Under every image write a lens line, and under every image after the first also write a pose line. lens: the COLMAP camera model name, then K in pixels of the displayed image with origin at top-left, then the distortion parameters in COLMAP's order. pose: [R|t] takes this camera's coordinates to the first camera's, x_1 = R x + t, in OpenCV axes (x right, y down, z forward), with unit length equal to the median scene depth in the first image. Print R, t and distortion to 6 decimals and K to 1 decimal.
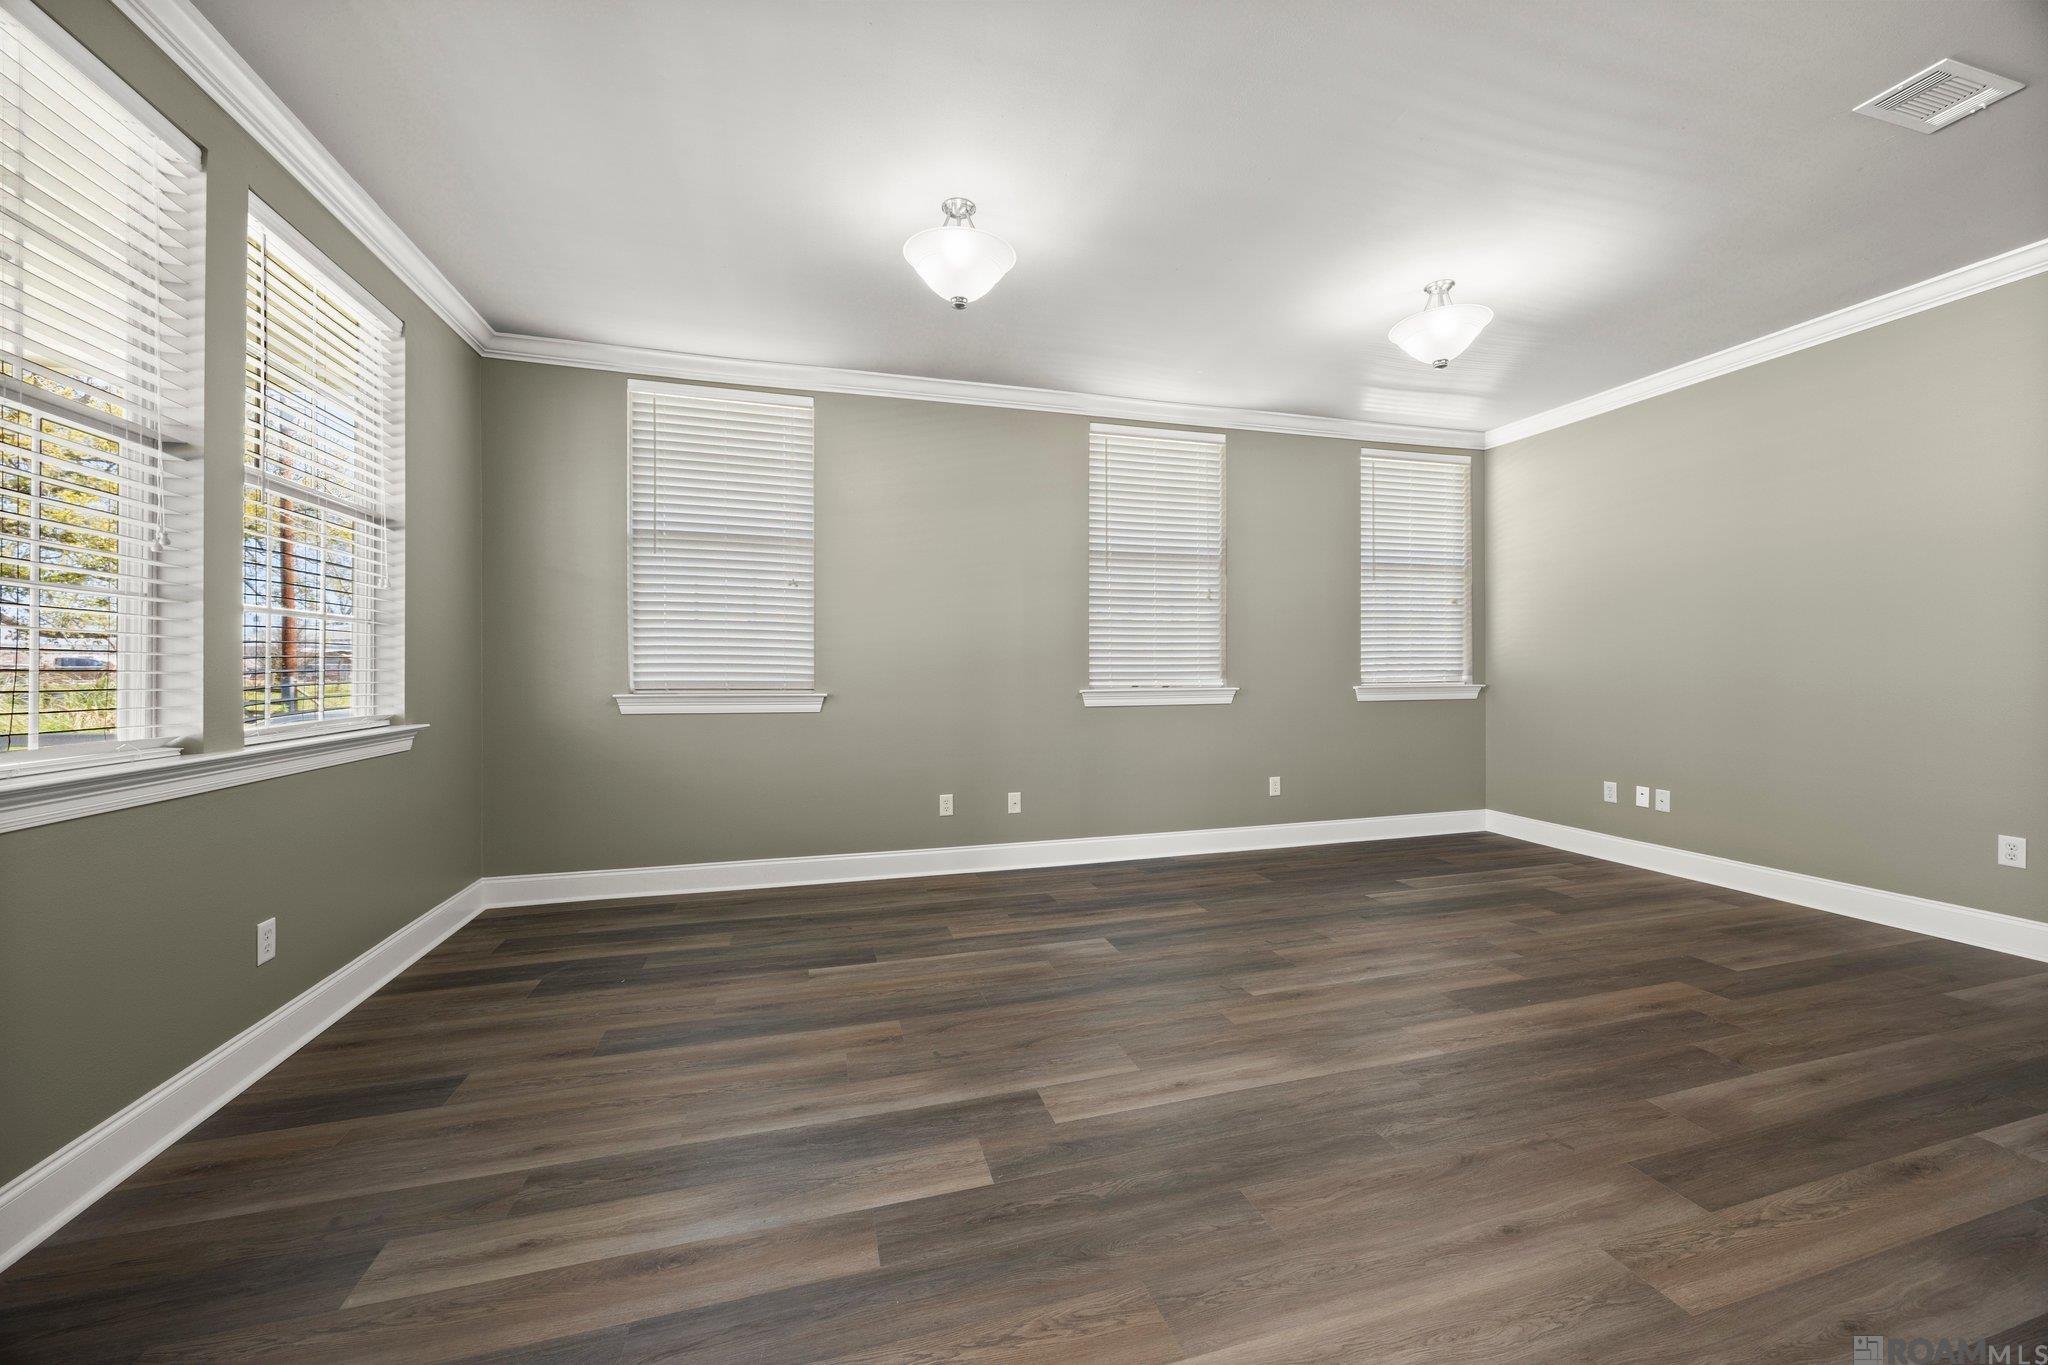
lens RADIAL K [[771.3, 0, 1054.1], [0, 771.3, 670.5], [0, 0, 1]] dist [-0.001140, -0.000136]
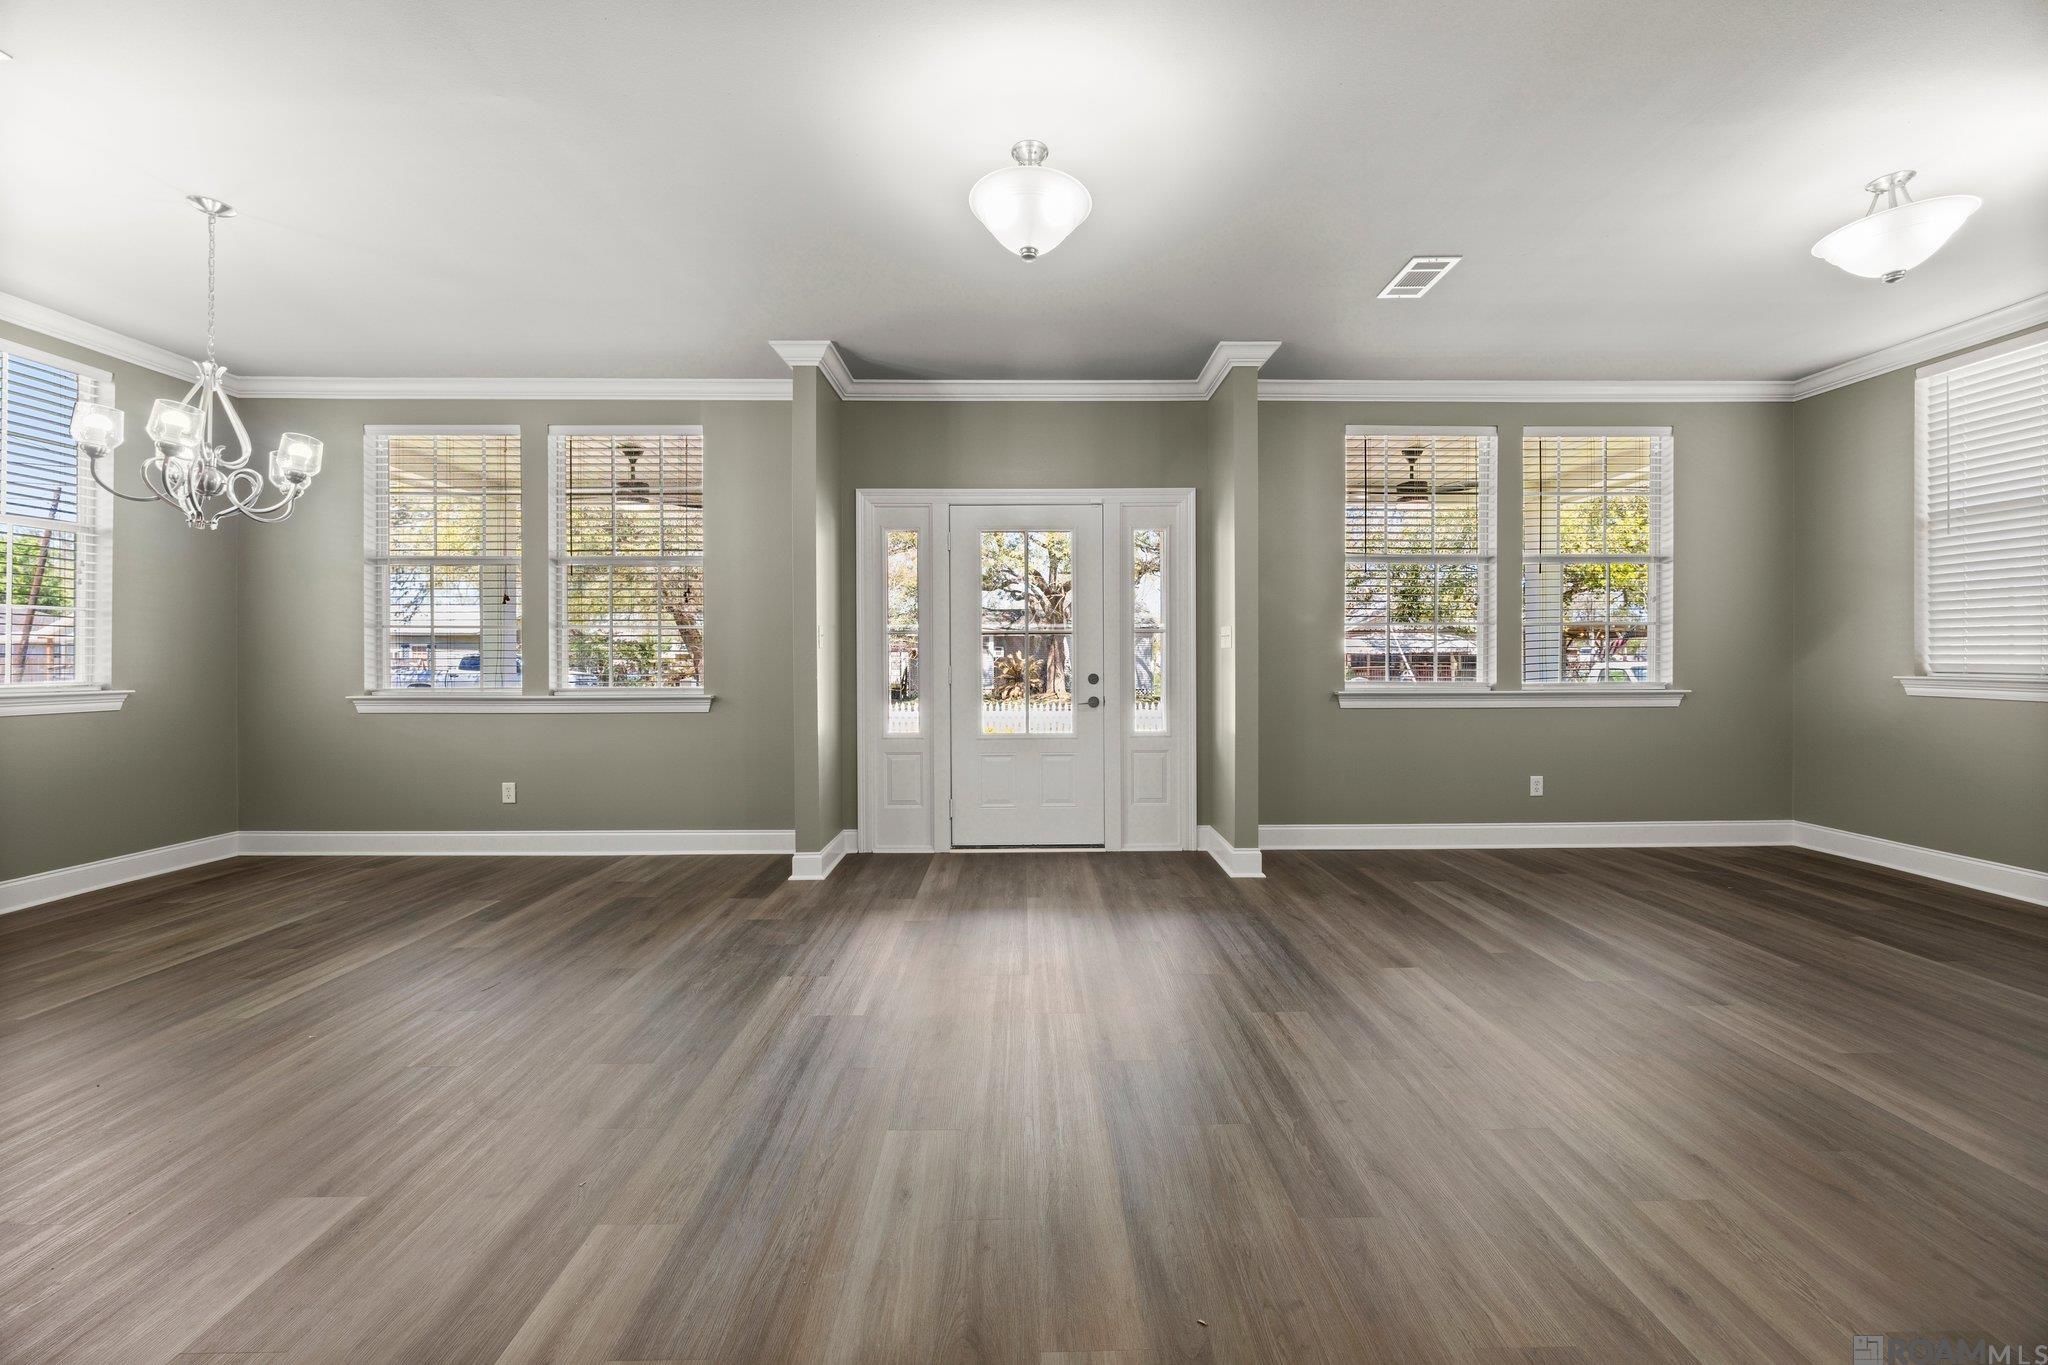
lens RADIAL K [[781.2, 0, 1021.3], [0, 781.2, 655.2], [0, 0, 1]] dist [0.000343, 0.000118]
pose [[-0.290526, -0.006870, -0.956842, 1.018142], [-0.002642, 0.999976, -0.006378, 0.014653], [0.956863, 0.000675, -0.290538, 0.216391]]
